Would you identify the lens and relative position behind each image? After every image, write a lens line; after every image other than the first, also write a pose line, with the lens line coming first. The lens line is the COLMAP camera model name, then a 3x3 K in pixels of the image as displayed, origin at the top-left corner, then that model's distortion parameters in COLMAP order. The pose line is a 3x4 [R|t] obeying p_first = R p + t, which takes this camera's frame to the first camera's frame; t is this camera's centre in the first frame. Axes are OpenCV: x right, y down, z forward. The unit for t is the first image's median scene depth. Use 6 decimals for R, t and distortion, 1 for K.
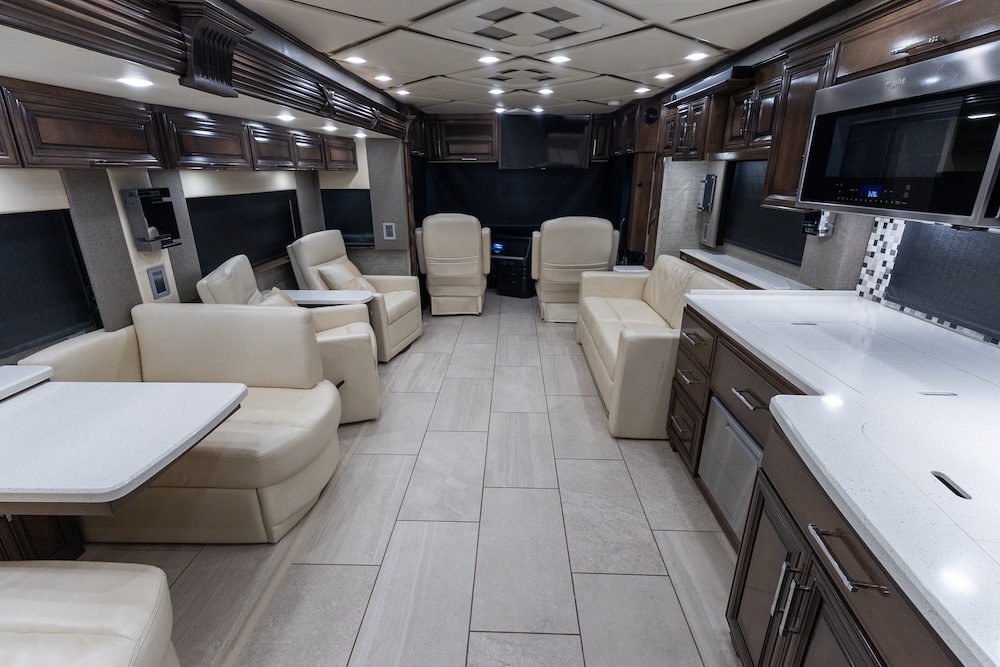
lens RADIAL K [[449.2, 0, 497.3], [0, 449.2, 330.6], [0, 0, 1]] dist [0.013515, -0.003762]
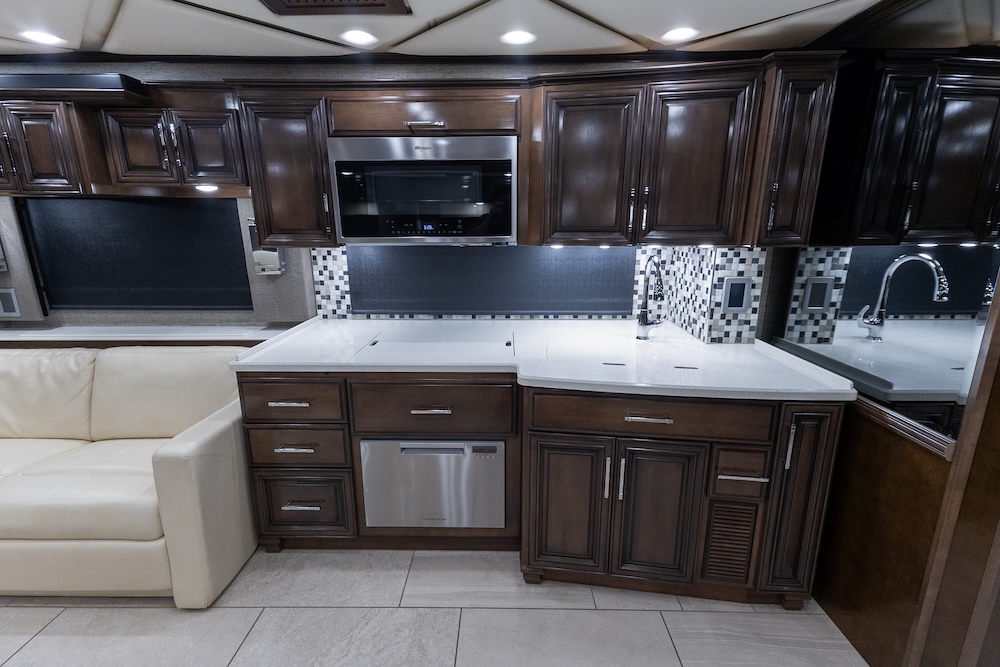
lens RADIAL K [[449.2, 0, 499.5], [0, 449.2, 332.0], [0, 0, 1]] dist [0.013515, -0.003762]
pose [[-0.015956, -0.233924, 0.972124, -0.357175], [0.333493, 0.915329, 0.225731, -0.164550], [-0.942618, 0.327798, 0.063407, 0.542627]]
